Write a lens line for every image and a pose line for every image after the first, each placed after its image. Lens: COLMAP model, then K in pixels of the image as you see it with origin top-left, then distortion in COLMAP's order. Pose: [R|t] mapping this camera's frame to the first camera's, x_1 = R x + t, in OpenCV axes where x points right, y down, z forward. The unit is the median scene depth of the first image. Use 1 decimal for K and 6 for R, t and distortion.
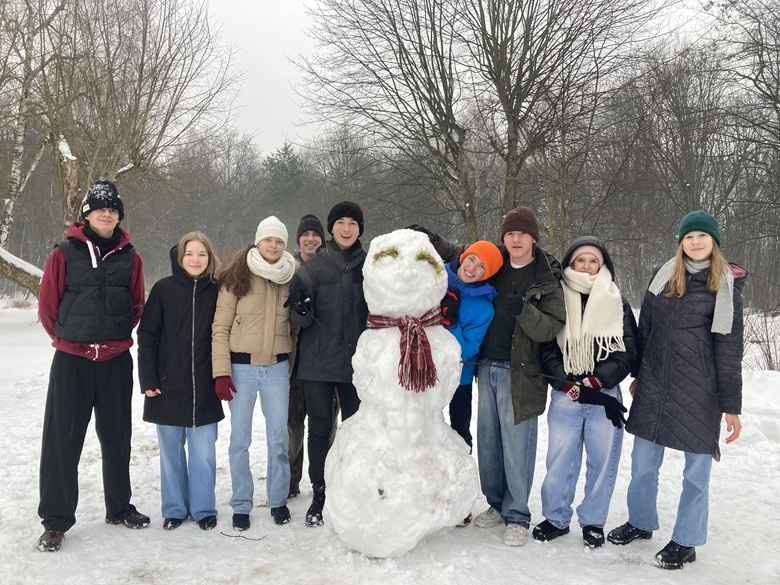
lens RADIAL K [[655.9, 0, 390.0], [0, 655.9, 292.5], [0, 0, 1]] dist [0.016947, -0.004273]
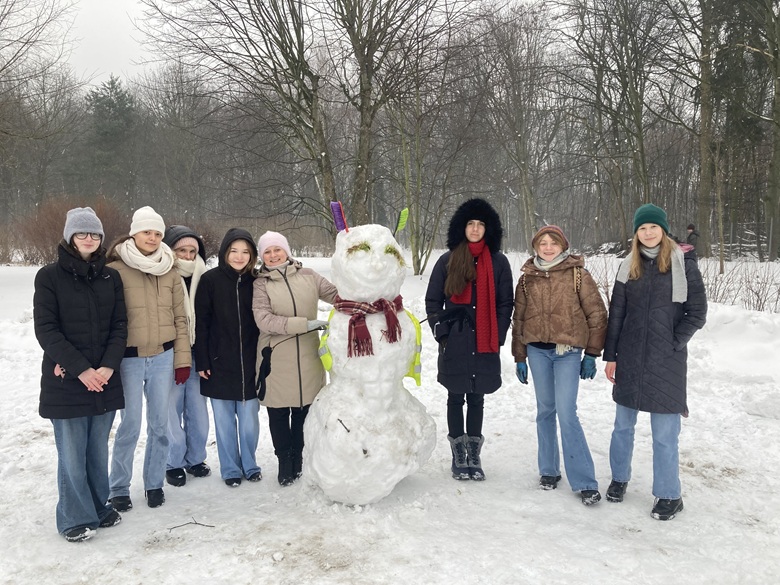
lens RADIAL K [[655.9, 0, 390.0], [0, 655.9, 292.5], [0, 0, 1]] dist [0.016947, -0.004273]
pose [[0.969868, -0.033847, 0.241267, -0.096084], [0.012178, 0.995800, 0.090746, -0.035162], [-0.243325, -0.085074, 0.966207, -0.051951]]
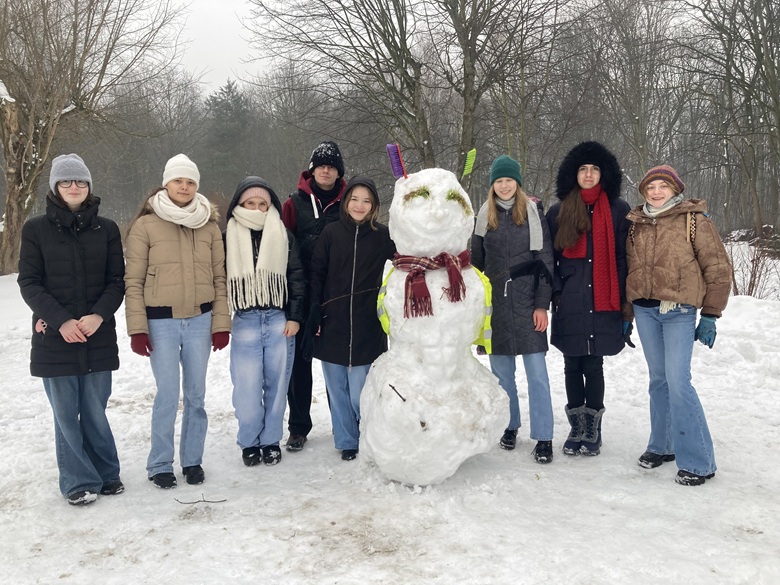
lens RADIAL K [[655.9, 0, 390.0], [0, 655.9, 292.5], [0, 0, 1]] dist [0.016947, -0.004273]
pose [[0.996490, -0.037518, 0.074838, -0.053084], [0.030564, 0.995290, 0.091993, -0.001060], [-0.077937, -0.089383, 0.992943, -0.005026]]
